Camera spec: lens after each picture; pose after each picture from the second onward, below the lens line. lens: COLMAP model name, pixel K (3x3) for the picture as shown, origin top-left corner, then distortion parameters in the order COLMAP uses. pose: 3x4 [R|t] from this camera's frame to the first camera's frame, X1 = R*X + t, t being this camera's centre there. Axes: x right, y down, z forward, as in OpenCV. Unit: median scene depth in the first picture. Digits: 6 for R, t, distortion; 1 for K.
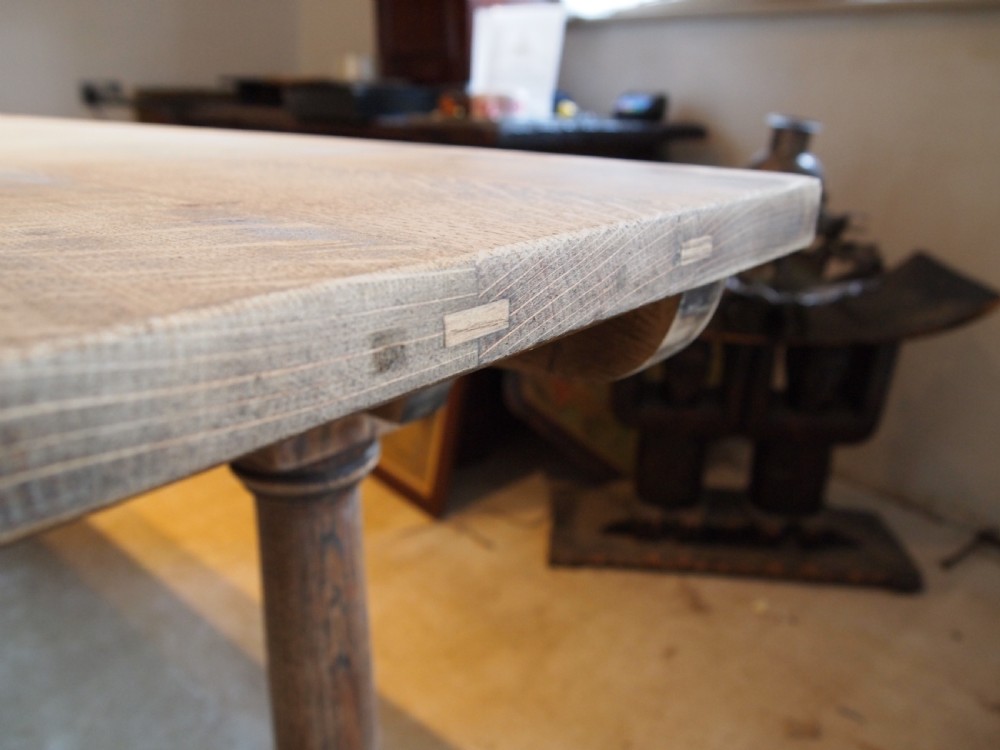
lens RADIAL K [[770.7, 0, 502.2], [0, 770.7, 378.6], [0, 0, 1]] dist [-0.044495, -0.008107]
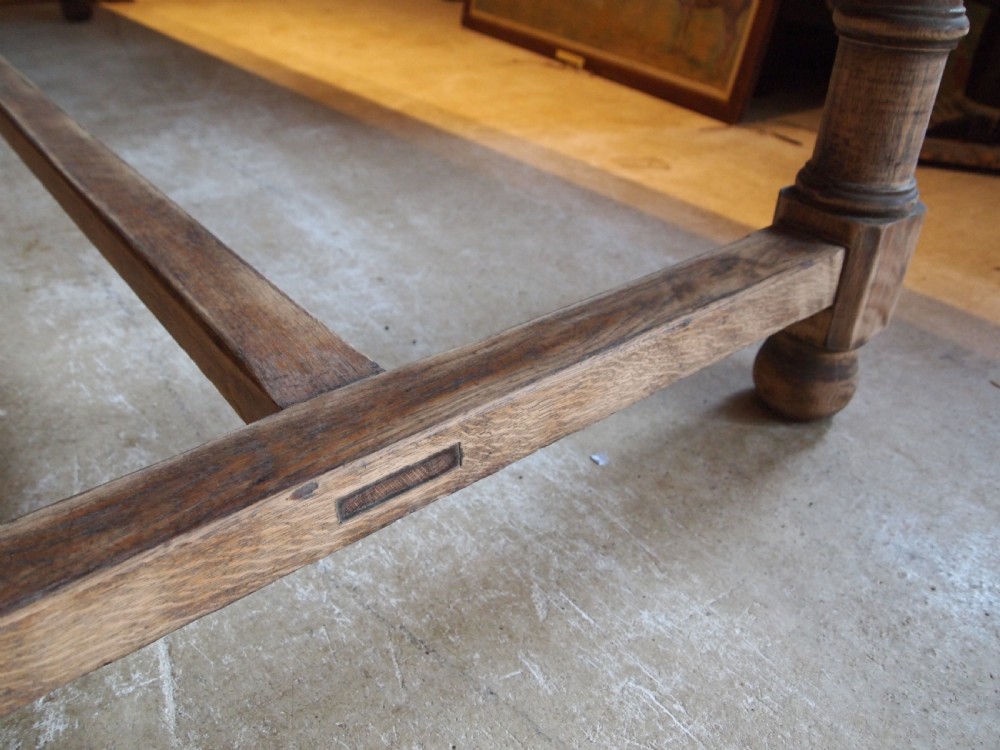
lens RADIAL K [[791.7, 0, 504.3], [0, 791.7, 371.4], [0, 0, 1]] dist [-0.047742, -0.001163]
pose [[0.984058, 0.099632, -0.147318, -0.216497], [-0.065652, 0.973348, 0.219737, 0.322346], [0.165284, -0.206562, 0.964372, -0.052998]]
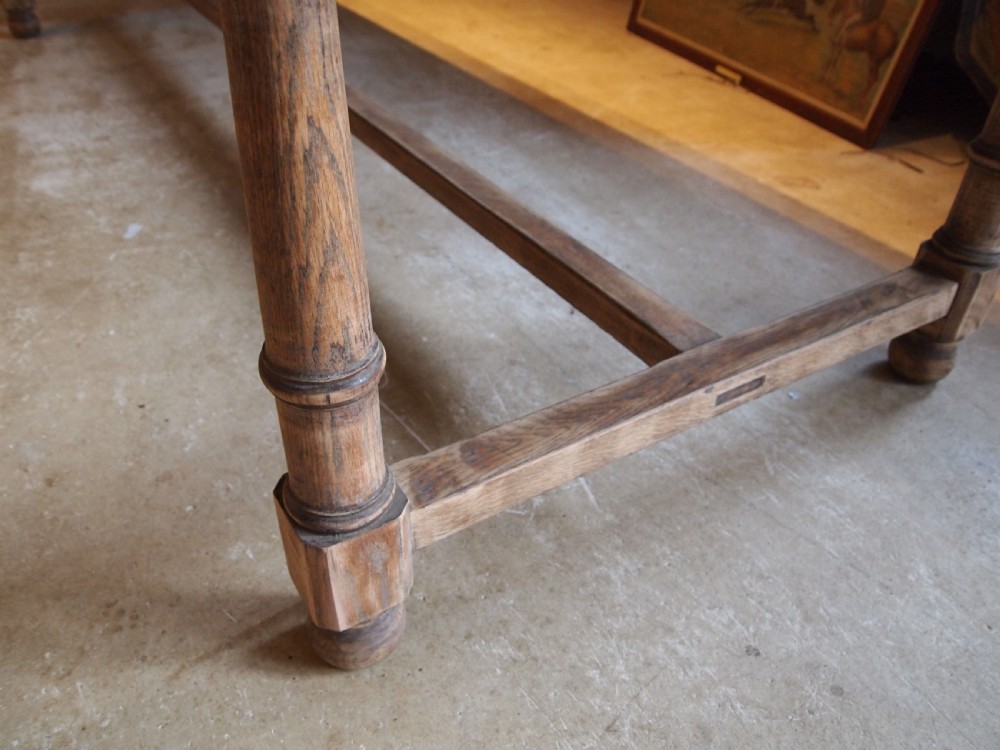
lens RADIAL K [[791.7, 0, 504.9], [0, 791.7, 374.3], [0, 0, 1]] dist [-0.047742, -0.001163]
pose [[0.958246, 0.188161, -0.215312, -0.337556], [-0.120747, 0.948828, 0.291796, 0.258233], [0.259198, -0.253615, 0.931931, -0.405863]]
